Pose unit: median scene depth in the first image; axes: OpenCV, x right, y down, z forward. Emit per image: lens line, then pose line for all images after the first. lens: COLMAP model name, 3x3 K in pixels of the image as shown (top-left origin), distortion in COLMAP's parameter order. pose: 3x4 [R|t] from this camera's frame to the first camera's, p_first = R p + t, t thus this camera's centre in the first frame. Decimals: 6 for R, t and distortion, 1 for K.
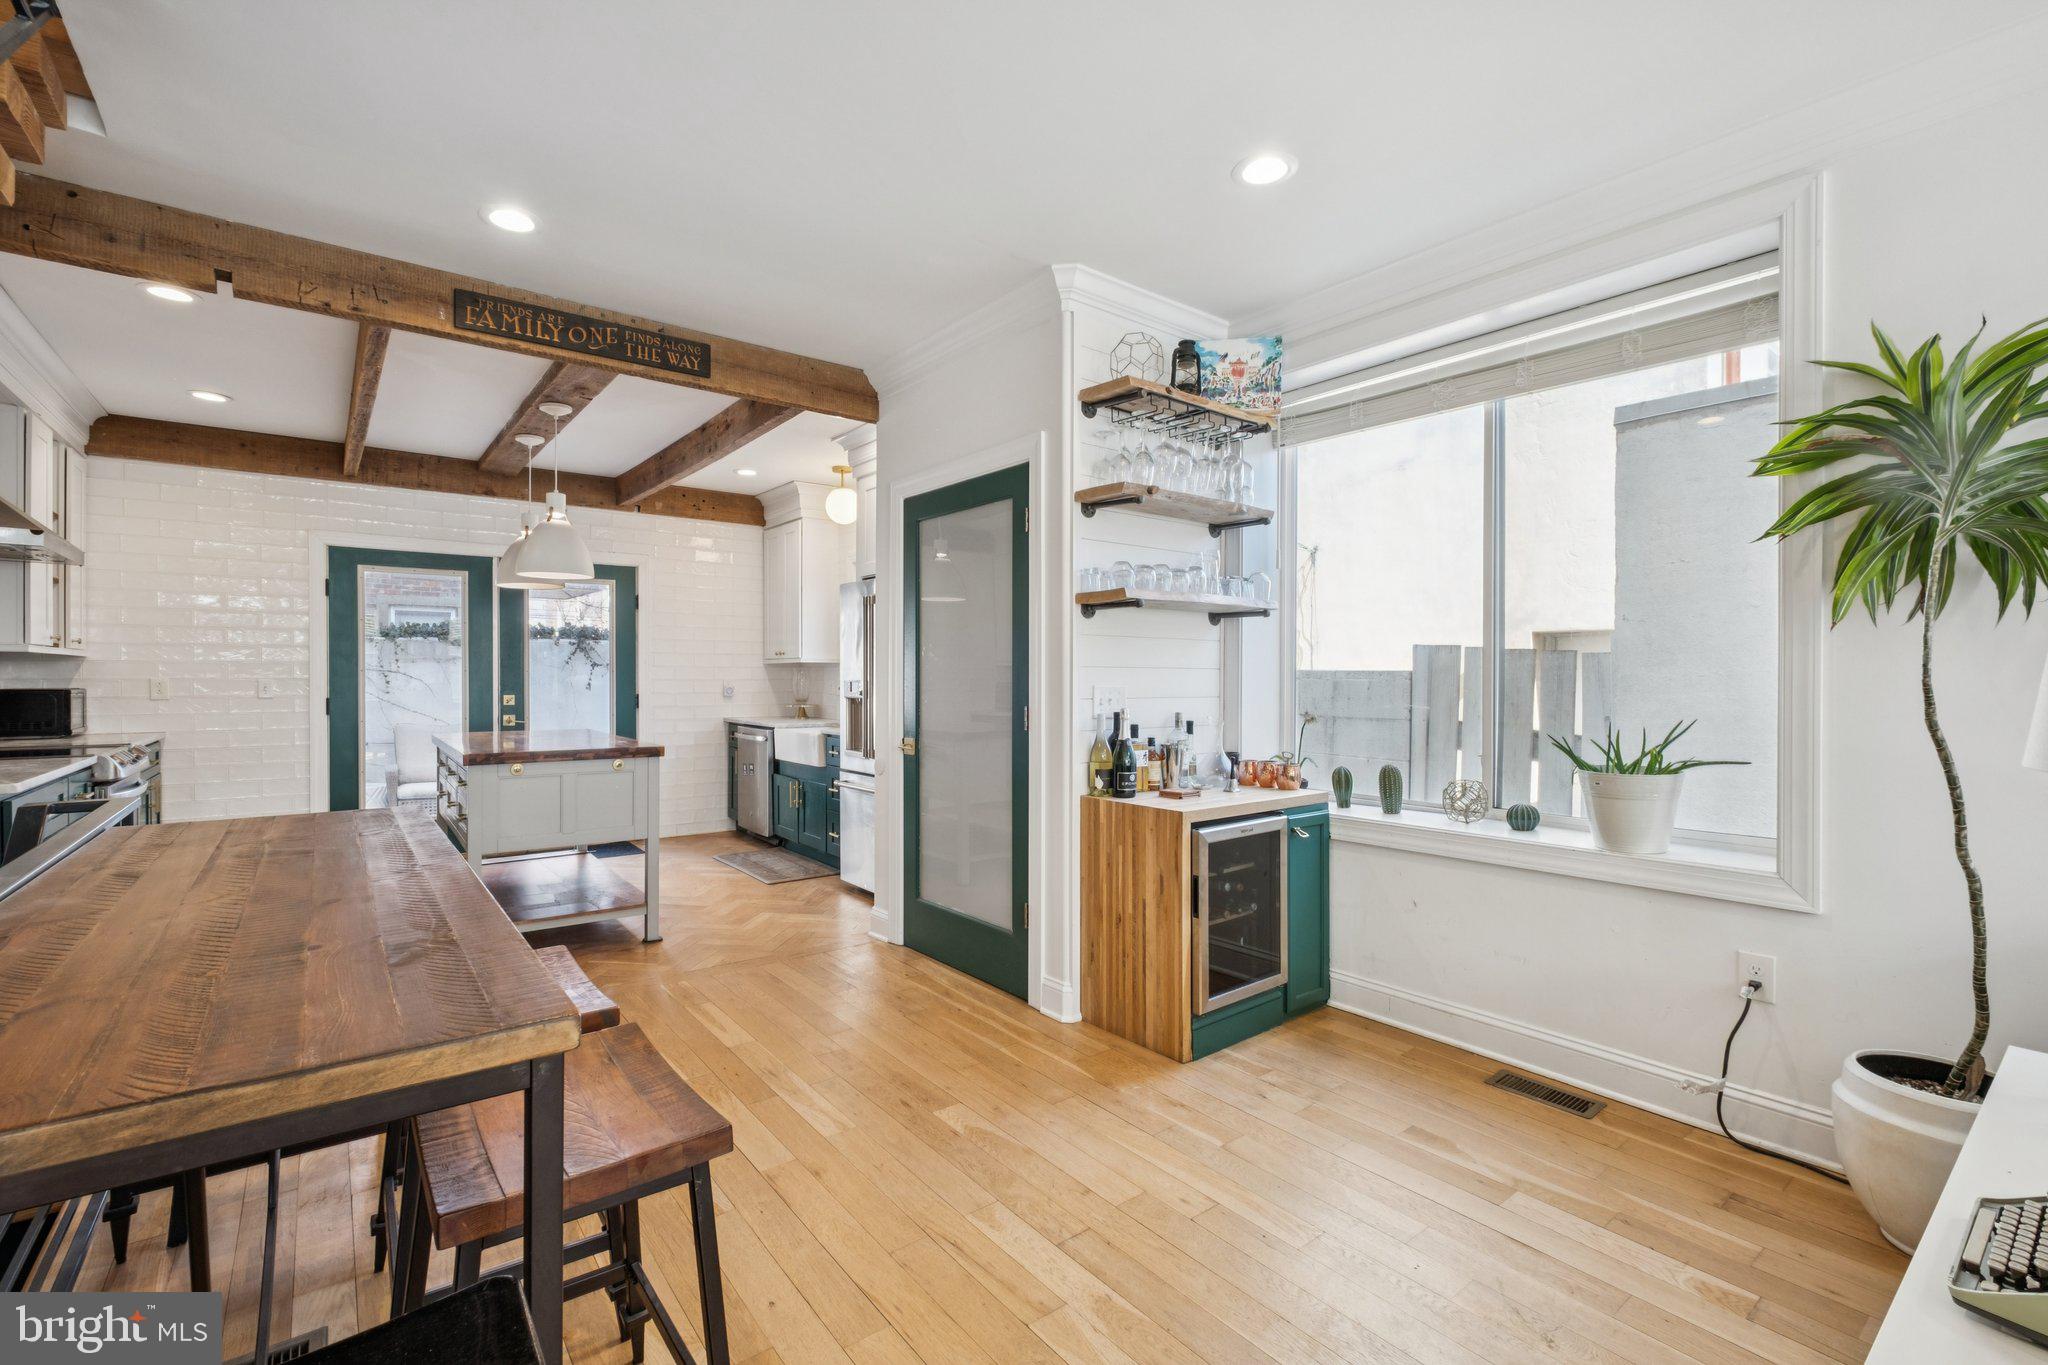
lens RADIAL K [[904.0, 0, 1005.2], [0, 904.0, 684.0], [0, 0, 1]] dist [-0.004918, 0.001038]
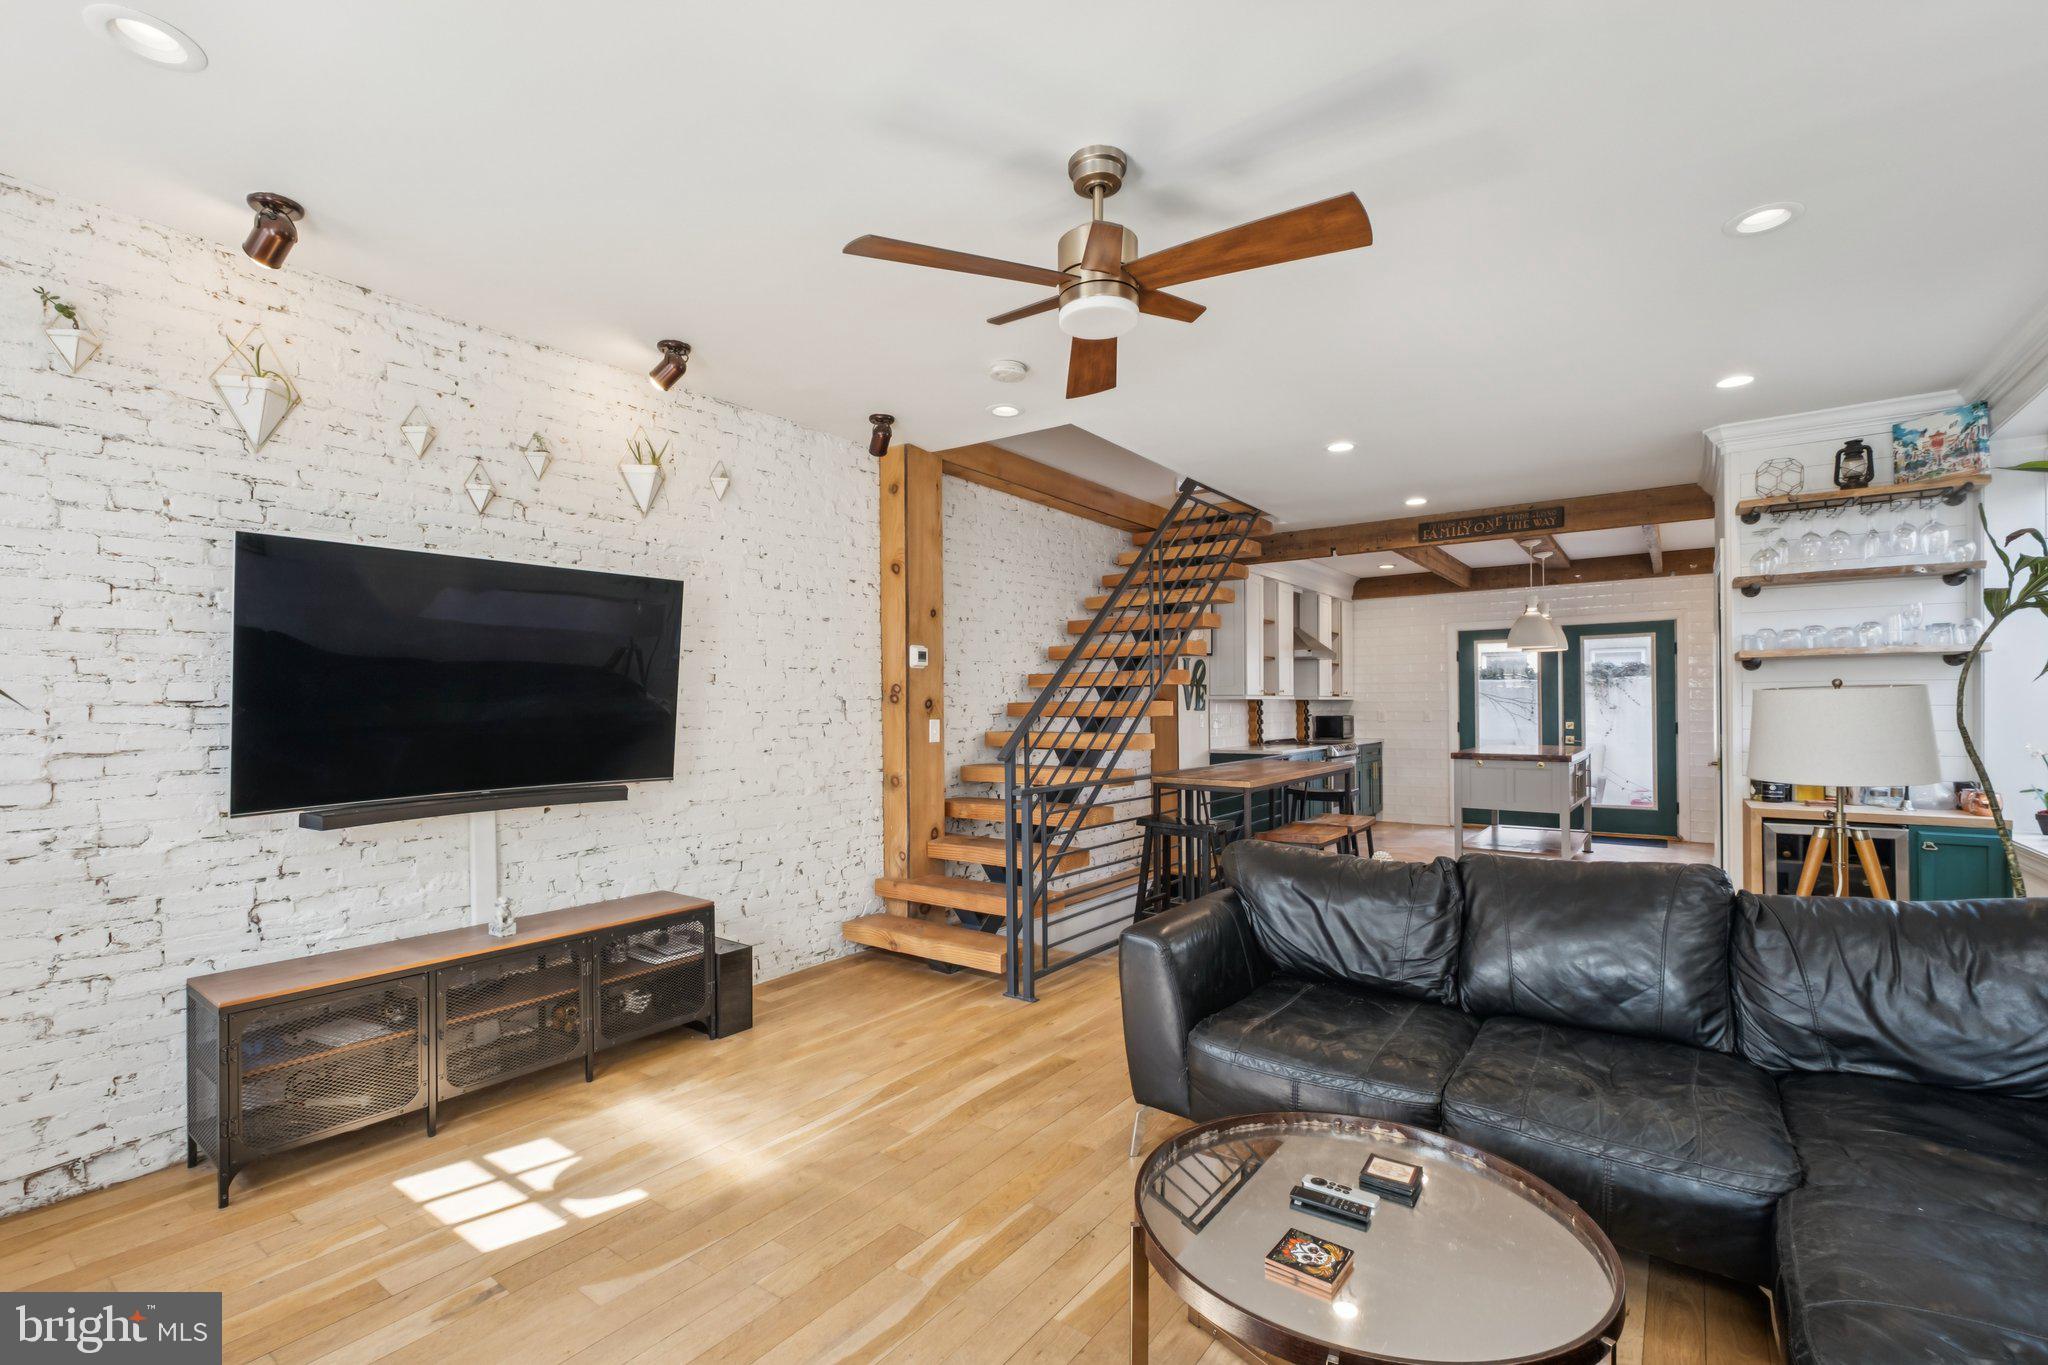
lens RADIAL K [[904.0, 0, 1020.1], [0, 904.0, 706.4], [0, 0, 1]] dist [-0.004918, 0.001038]
pose [[0.286528, -0.003885, -0.958064, 0.844284], [0.000884, 0.999992, -0.003791, -0.010458], [0.958071, 0.000239, 0.286529, -0.354171]]
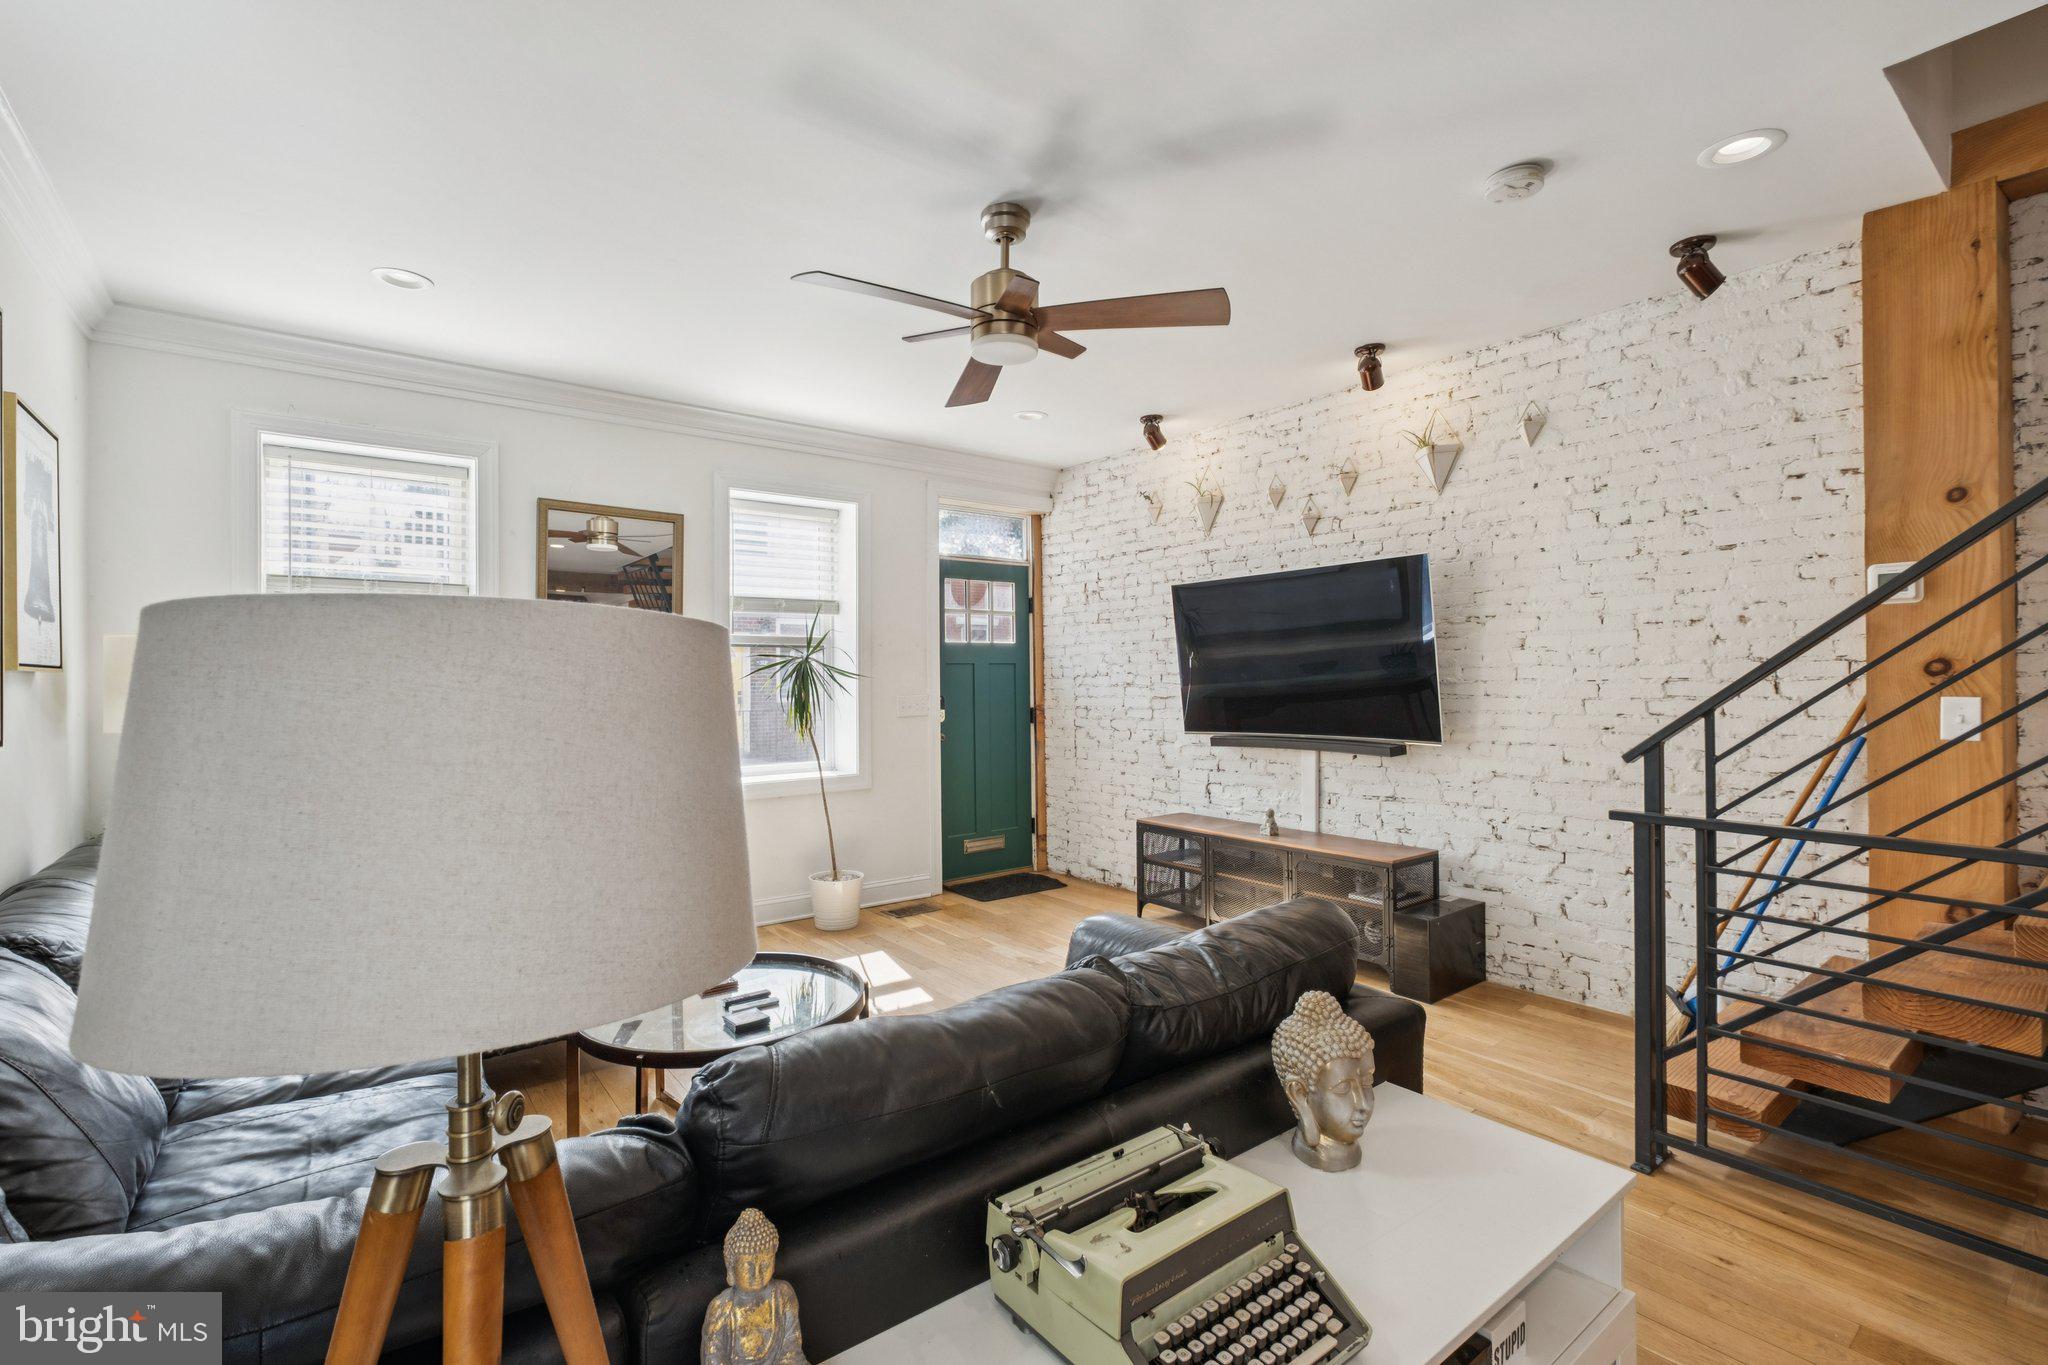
lens RADIAL K [[904.0, 0, 1006.5], [0, 904.0, 680.7], [0, 0, 1]] dist [-0.004918, 0.001038]
pose [[-0.999984, 0.005575, 0.001168, 0.338236], [0.005583, 0.999954, 0.007817, -0.016885], [-0.001125, 0.007824, -0.999969, 0.484249]]
